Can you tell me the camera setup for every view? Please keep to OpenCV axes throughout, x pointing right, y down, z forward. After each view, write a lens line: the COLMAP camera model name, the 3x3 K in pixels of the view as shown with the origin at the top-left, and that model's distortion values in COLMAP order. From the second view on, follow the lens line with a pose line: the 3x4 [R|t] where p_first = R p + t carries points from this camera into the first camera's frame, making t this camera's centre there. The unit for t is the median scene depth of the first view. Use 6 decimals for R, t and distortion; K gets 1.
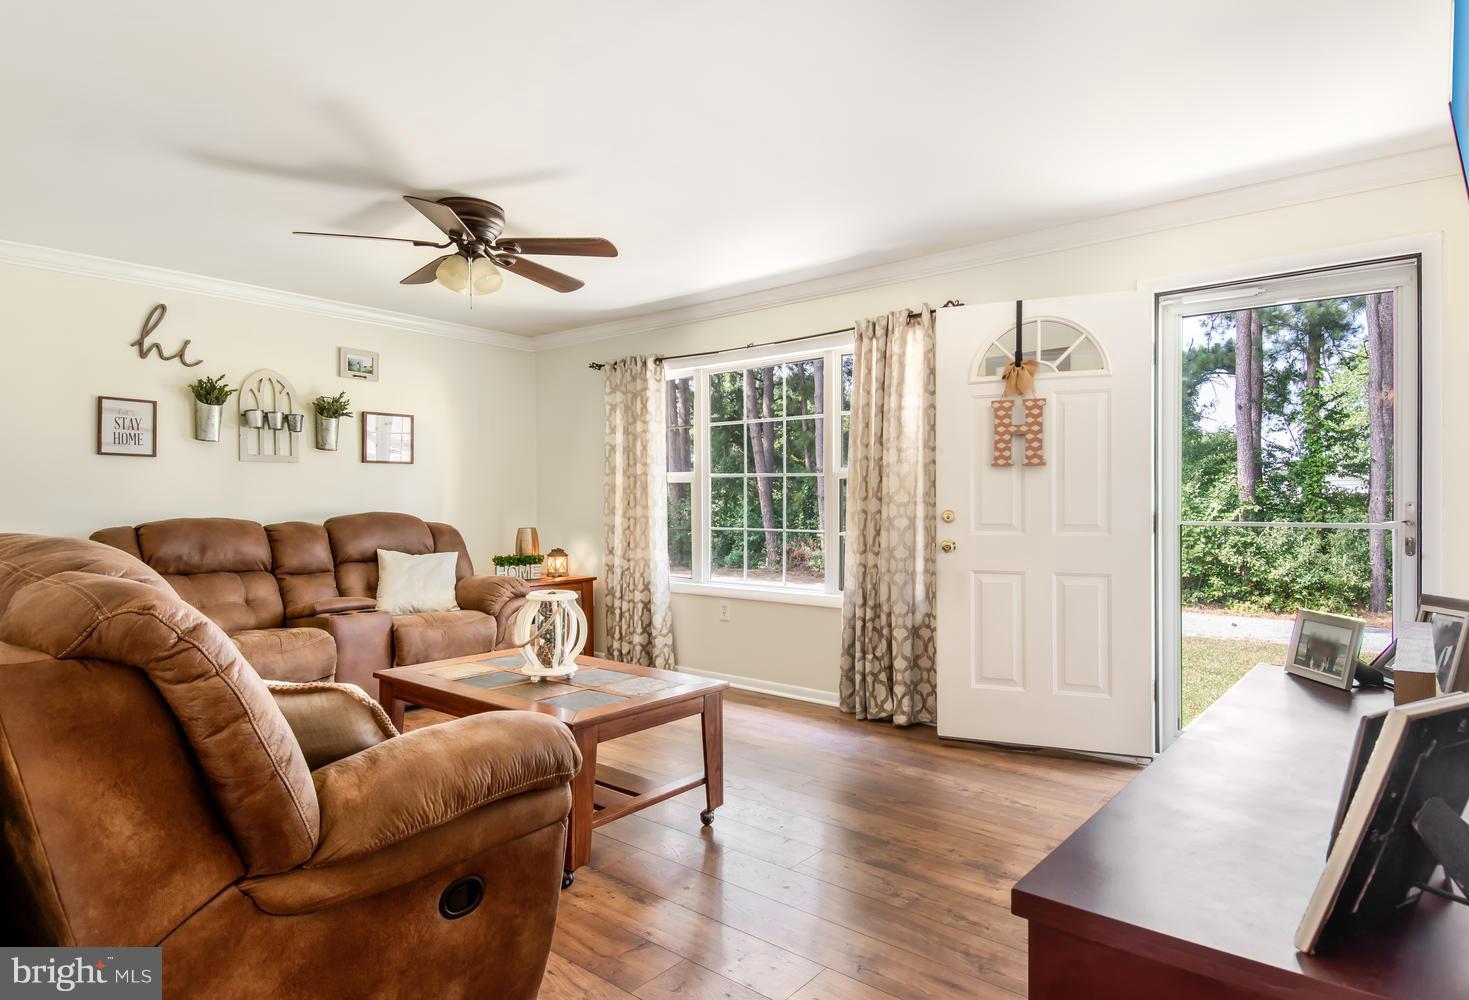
lens RADIAL K [[850.7, 0, 735.9], [0, 850.7, 499.0], [0, 0, 1]] dist [0.007364, 0.000797]
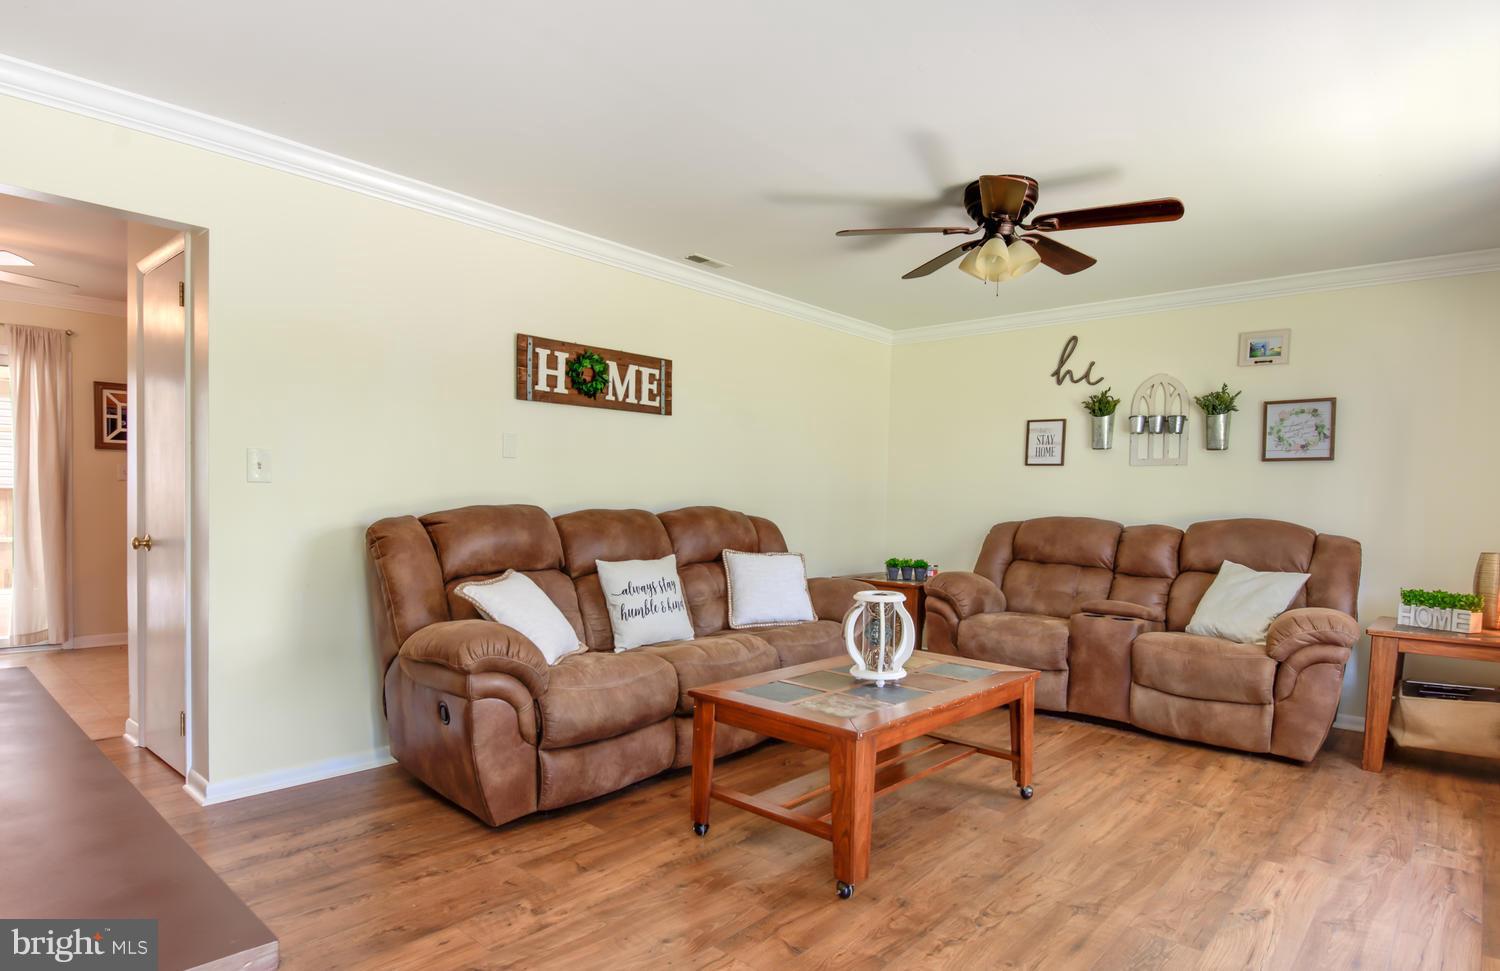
lens RADIAL K [[827.7, 0, 752.3], [0, 827.7, 487.1], [0, 0, 1]] dist [0.041027, 0.000444]
pose [[-0.028235, -0.008689, -0.999564, 0.488825], [-0.011224, 0.999902, -0.008375, -0.003487], [0.999538, 0.010983, -0.028330, 0.577201]]
